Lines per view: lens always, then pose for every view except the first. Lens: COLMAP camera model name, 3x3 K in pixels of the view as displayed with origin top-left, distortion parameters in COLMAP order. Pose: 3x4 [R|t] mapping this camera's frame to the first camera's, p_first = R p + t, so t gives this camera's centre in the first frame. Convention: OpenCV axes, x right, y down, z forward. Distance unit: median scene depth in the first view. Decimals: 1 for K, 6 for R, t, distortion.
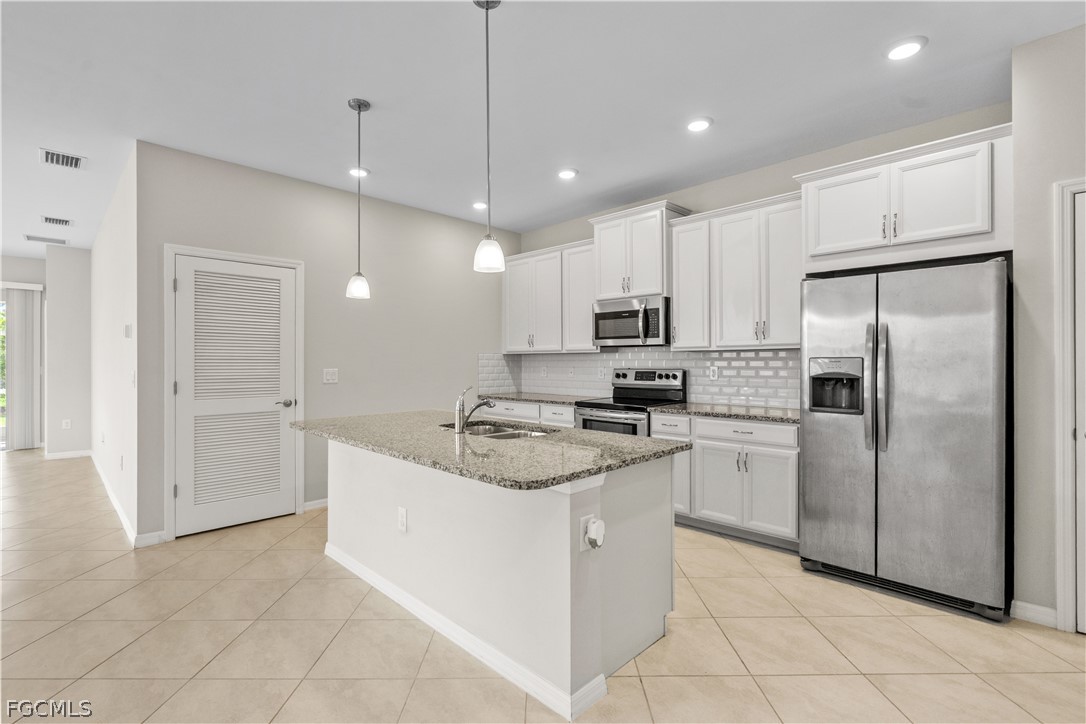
lens RADIAL K [[496.1, 0, 547.5], [0, 496.1, 361.9], [0, 0, 1]] dist [-0.000876, -0.000002]
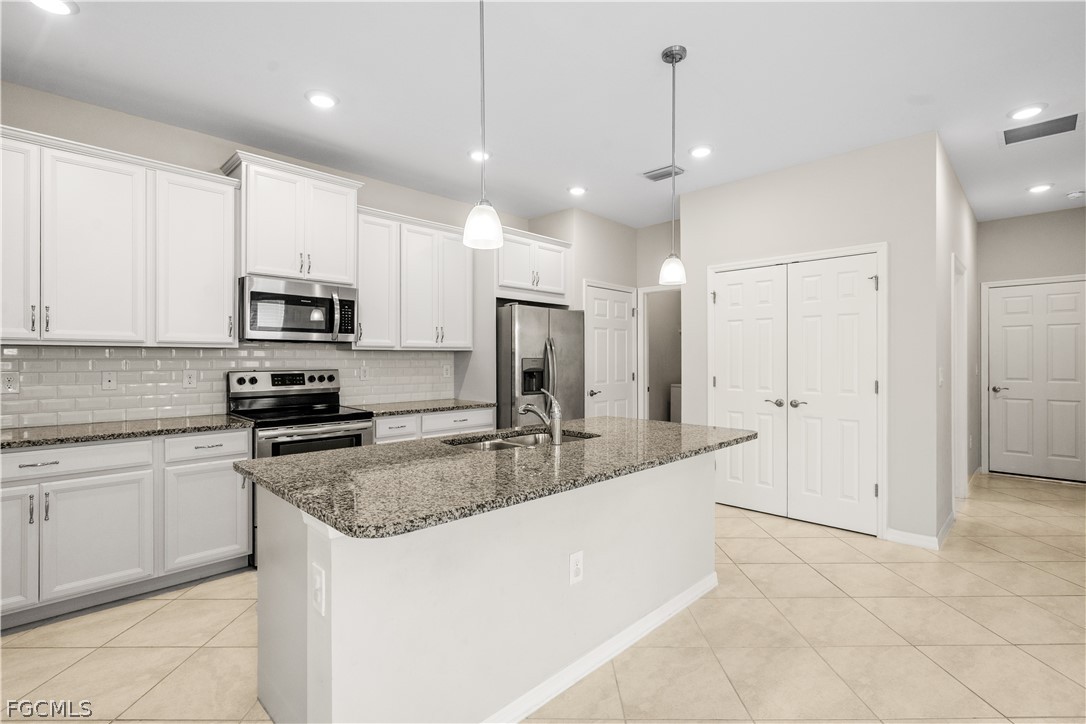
lens RADIAL K [[501.0, 0, 543.0], [0, 501.0, 362.0], [0, 0, 1]] dist [-0.000402, 0.000392]
pose [[0.007093, -0.000077, 0.999975, -0.636587], [0.003336, 0.999994, 0.000053, 0.001856], [-0.999969, 0.003336, 0.007093, 0.627703]]
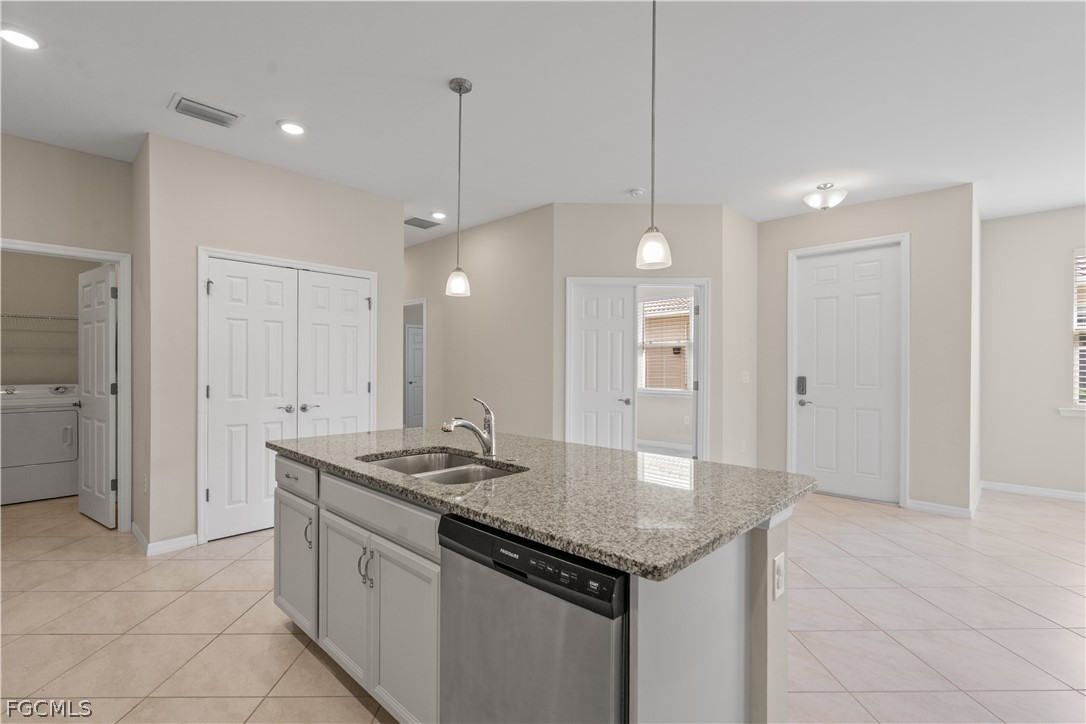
lens RADIAL K [[501.0, 0, 543.0], [0, 501.0, 362.0], [0, 0, 1]] dist [-0.000402, 0.000392]
pose [[-0.999938, -0.000395, -0.011092, -0.154986], [-0.000334, 0.999985, -0.005440, -0.001060], [0.011094, -0.005436, -0.999924, 1.110179]]
